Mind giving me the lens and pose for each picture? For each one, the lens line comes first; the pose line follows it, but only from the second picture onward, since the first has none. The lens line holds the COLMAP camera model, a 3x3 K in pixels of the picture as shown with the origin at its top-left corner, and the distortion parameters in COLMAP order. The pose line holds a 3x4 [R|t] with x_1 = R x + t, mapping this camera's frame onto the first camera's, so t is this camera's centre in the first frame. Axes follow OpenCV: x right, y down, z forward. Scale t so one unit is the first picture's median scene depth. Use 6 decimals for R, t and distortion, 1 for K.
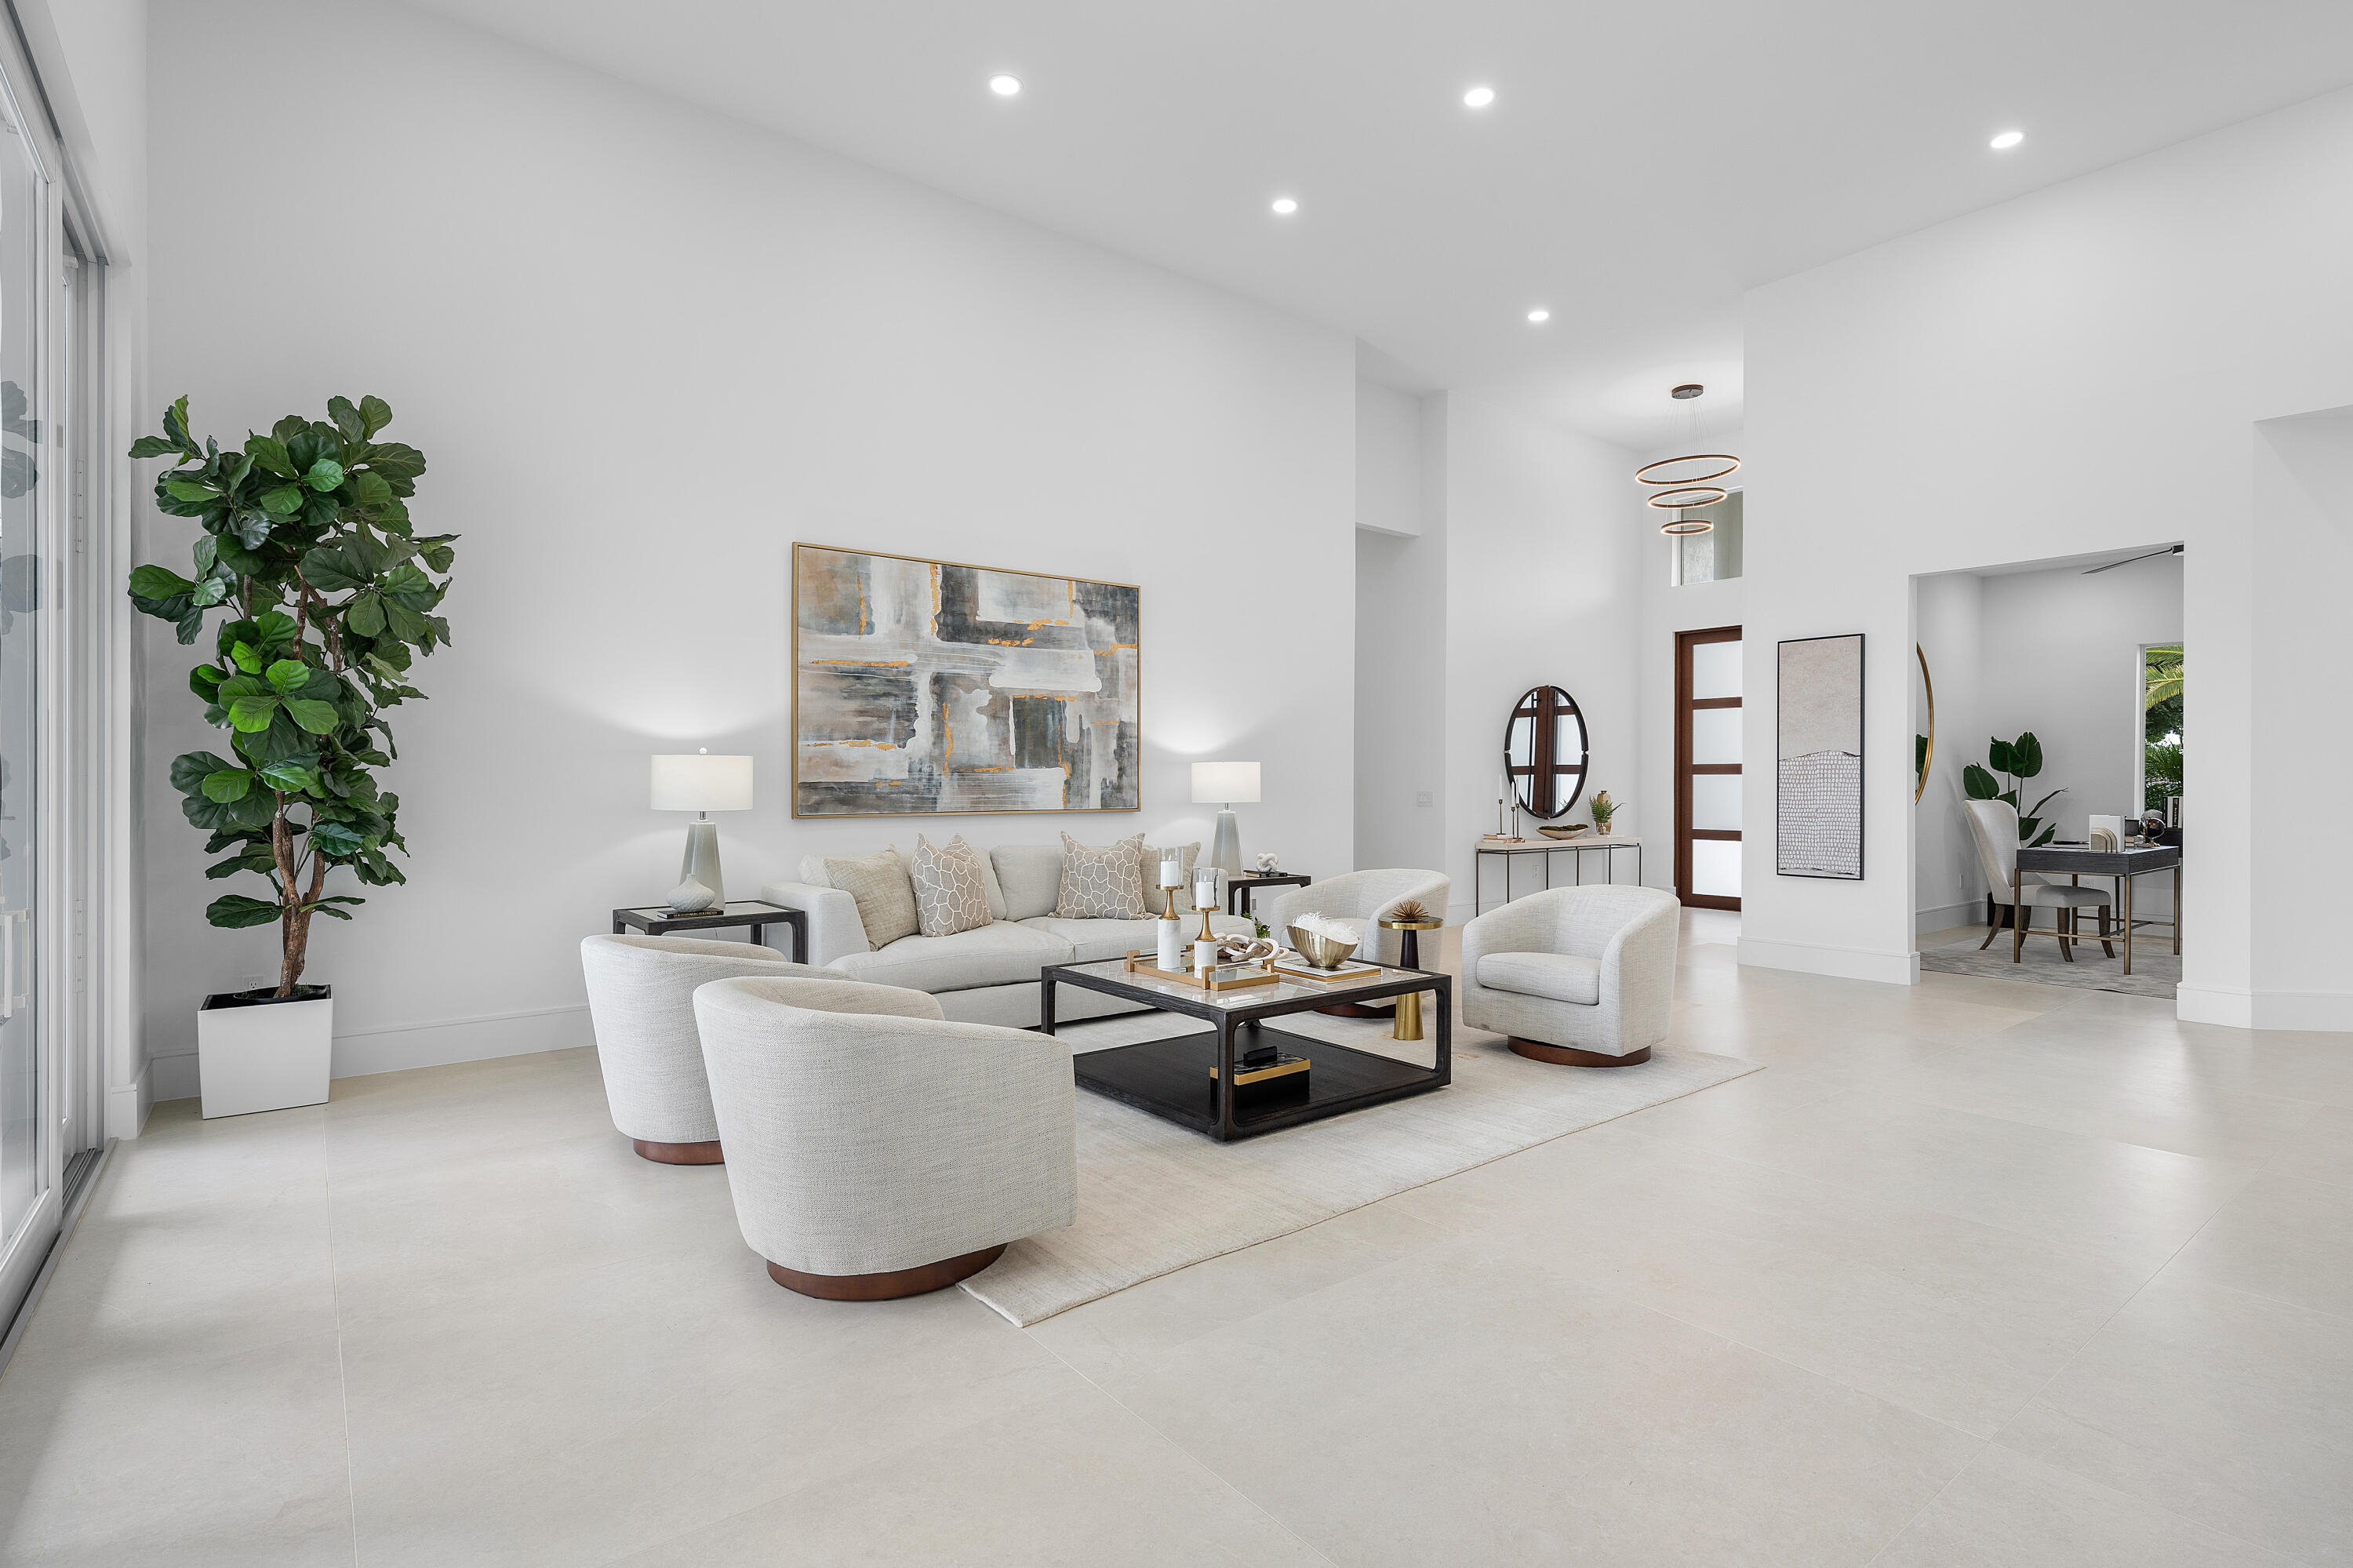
lens RADIAL K [[1112.7, 0, 1205.4], [0, 1112.7, 773.3], [0, 0, 1]] dist [-0.007185, -0.002353]
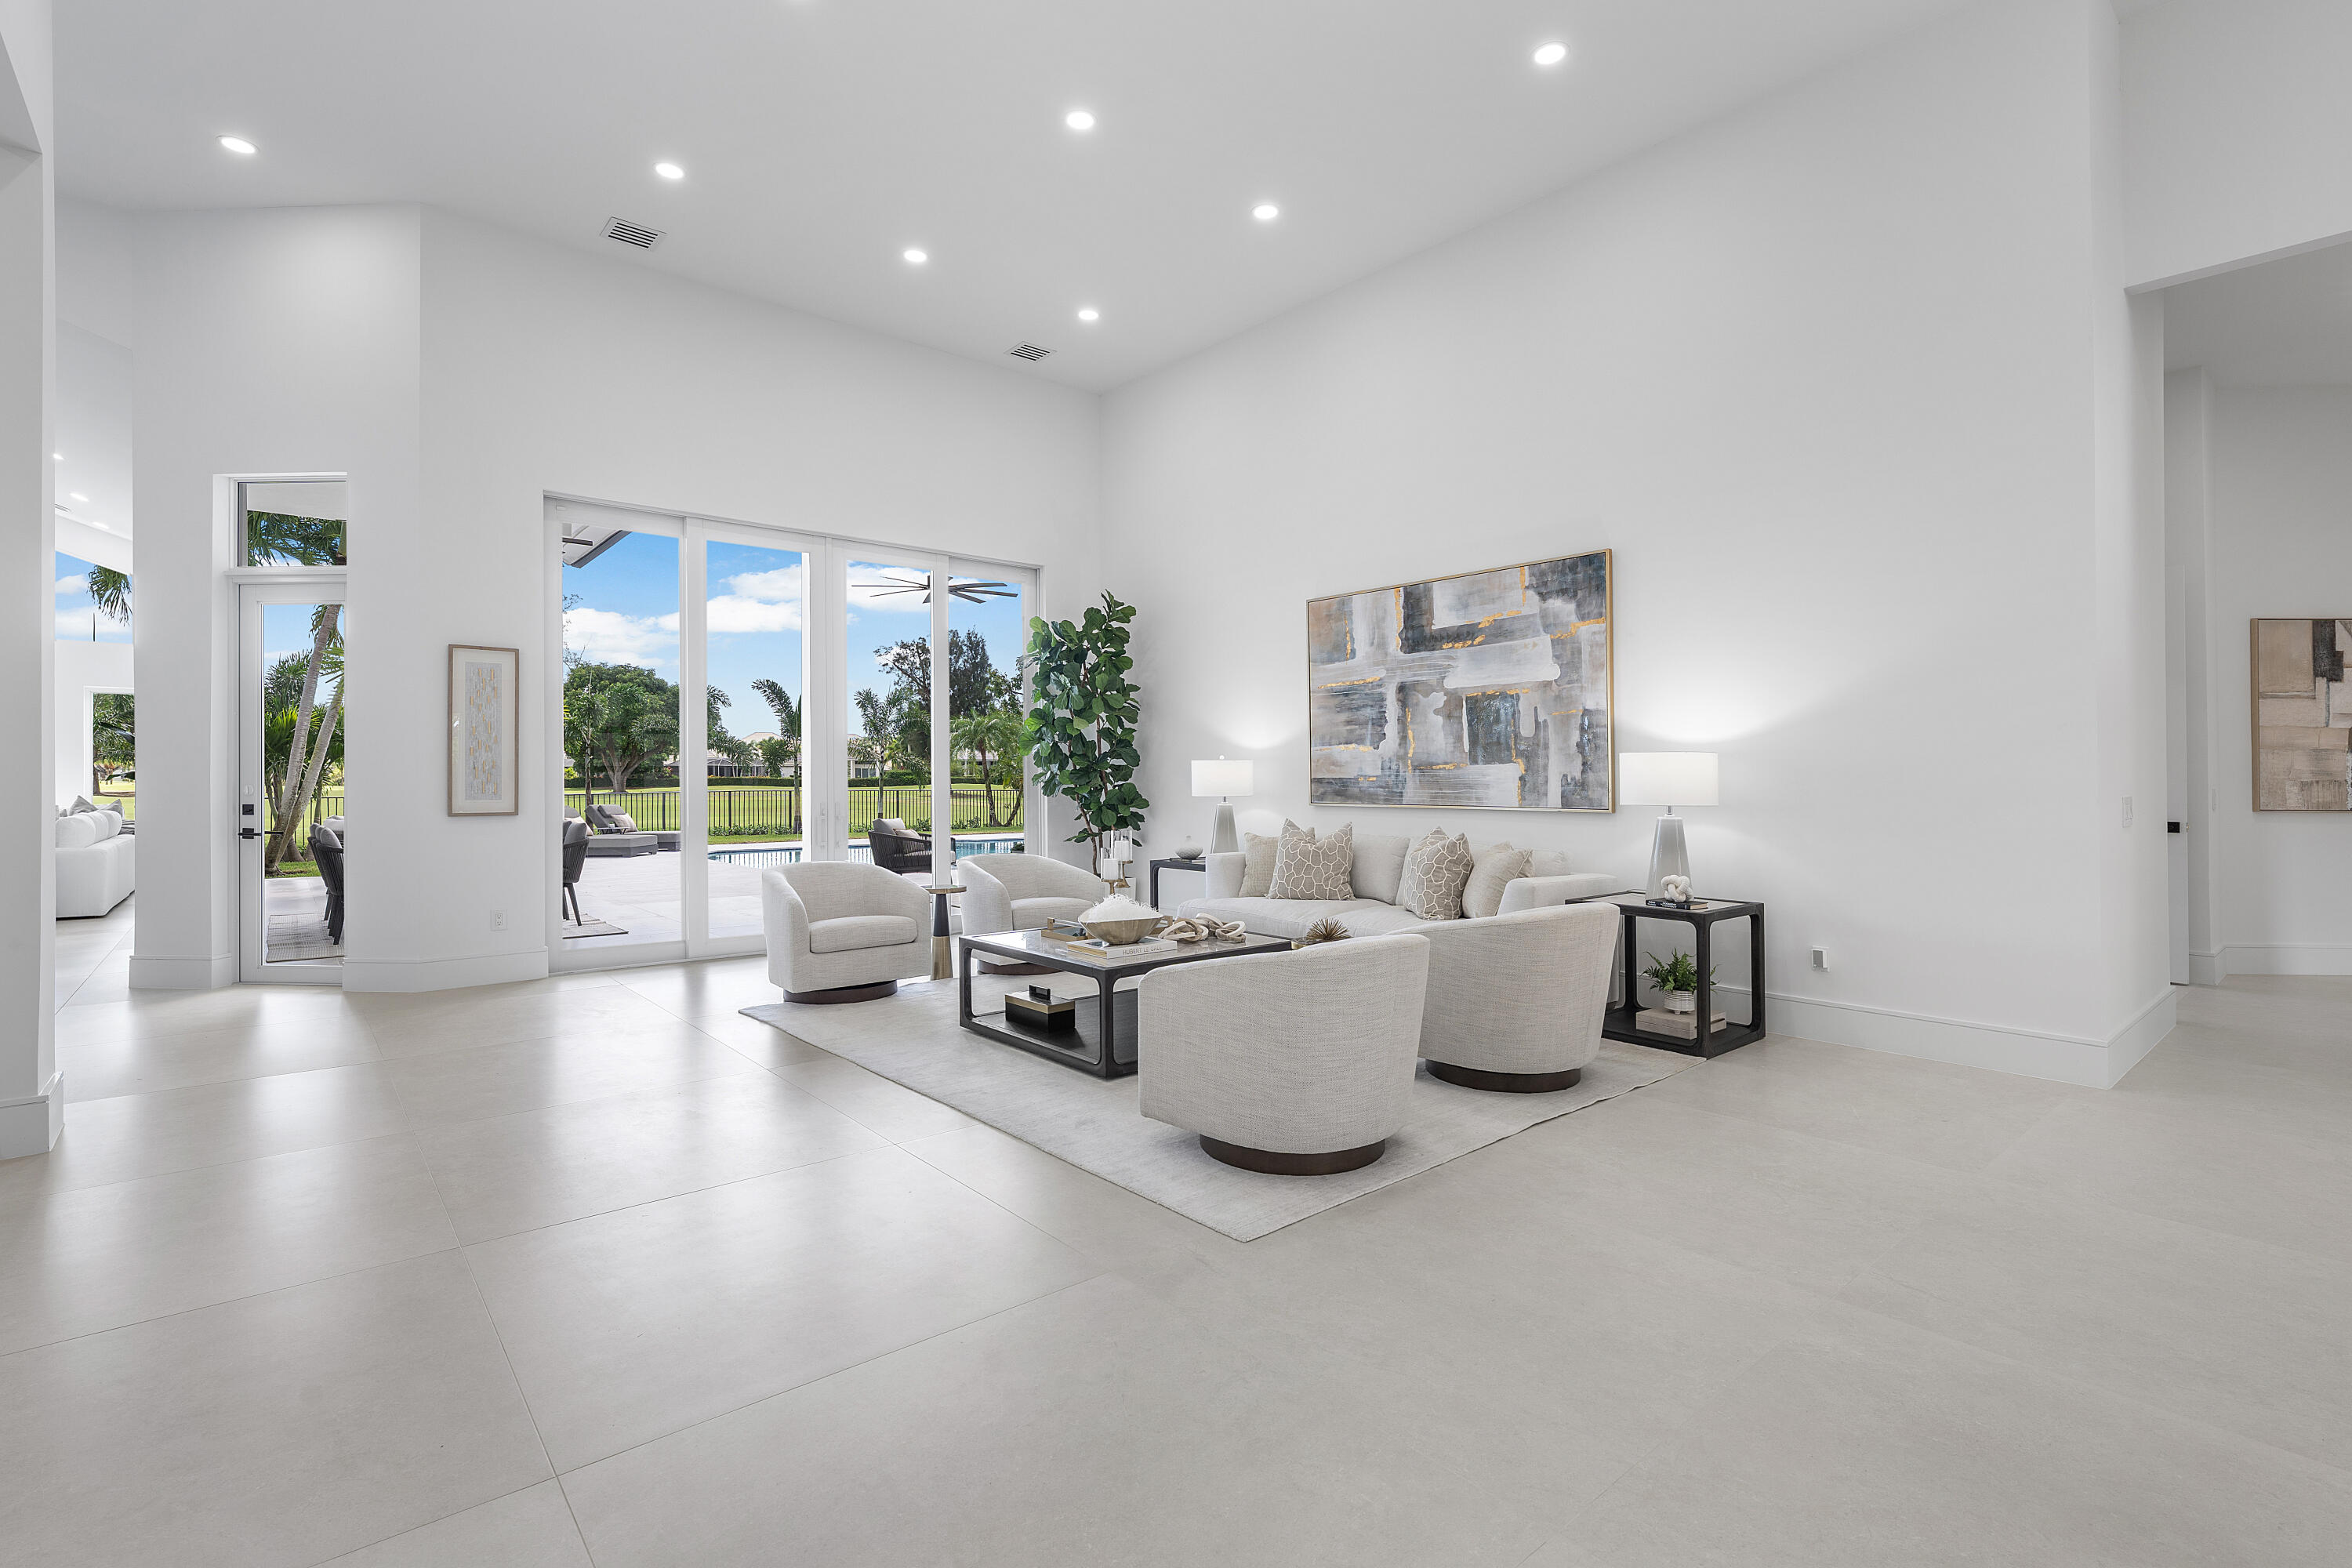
lens RADIAL K [[1079.6, 0, 1166.3], [0, 1079.6, 778.7], [0, 0, 1]] dist [0.000454, -0.000934]
pose [[0.029372, -0.000151, -0.999569, 0.853732], [0.003464, 0.999994, -0.000049, 0.007599], [0.999563, -0.003461, 0.029372, 0.720085]]
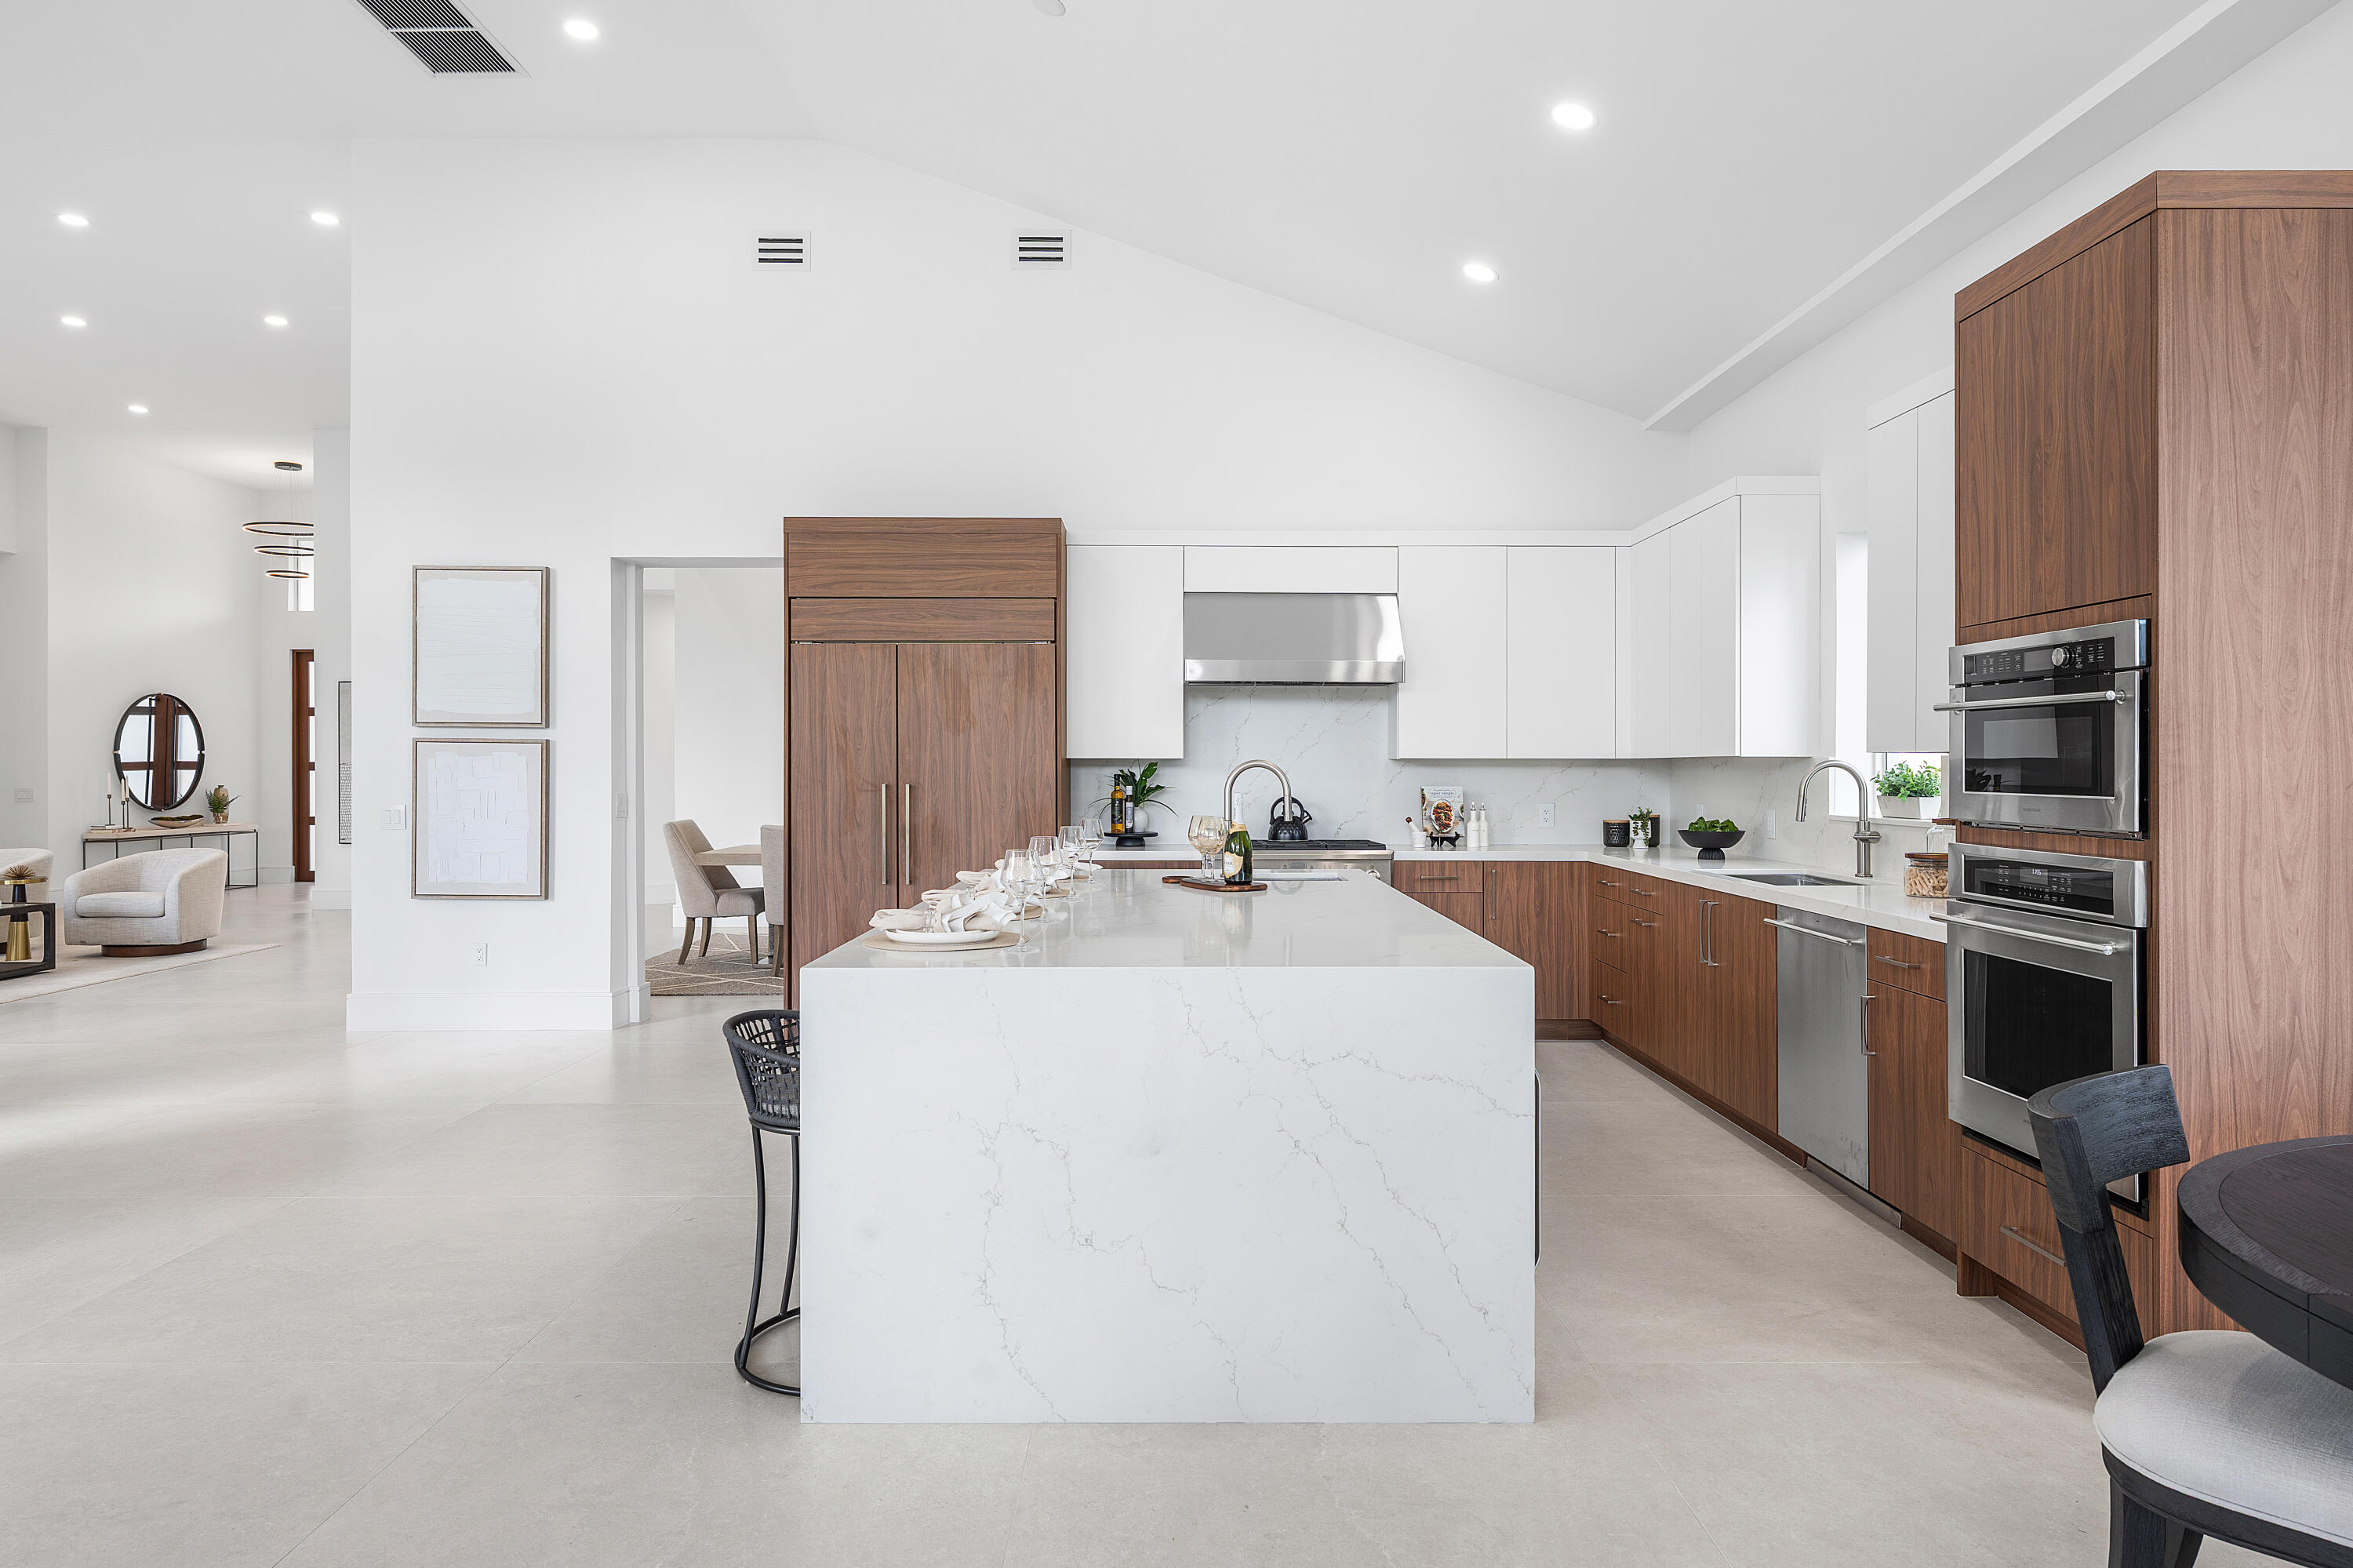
lens RADIAL K [[1407.1, 0, 1176.0], [0, 1407.1, 769.5], [0, 0, 1]] dist [-0.011938, -0.003172]
pose [[0.625727, -0.007721, 0.780004, -0.243902], [0.001857, 0.999963, 0.008409, -0.016646], [-0.780040, -0.003813, 0.625718, -1.108908]]
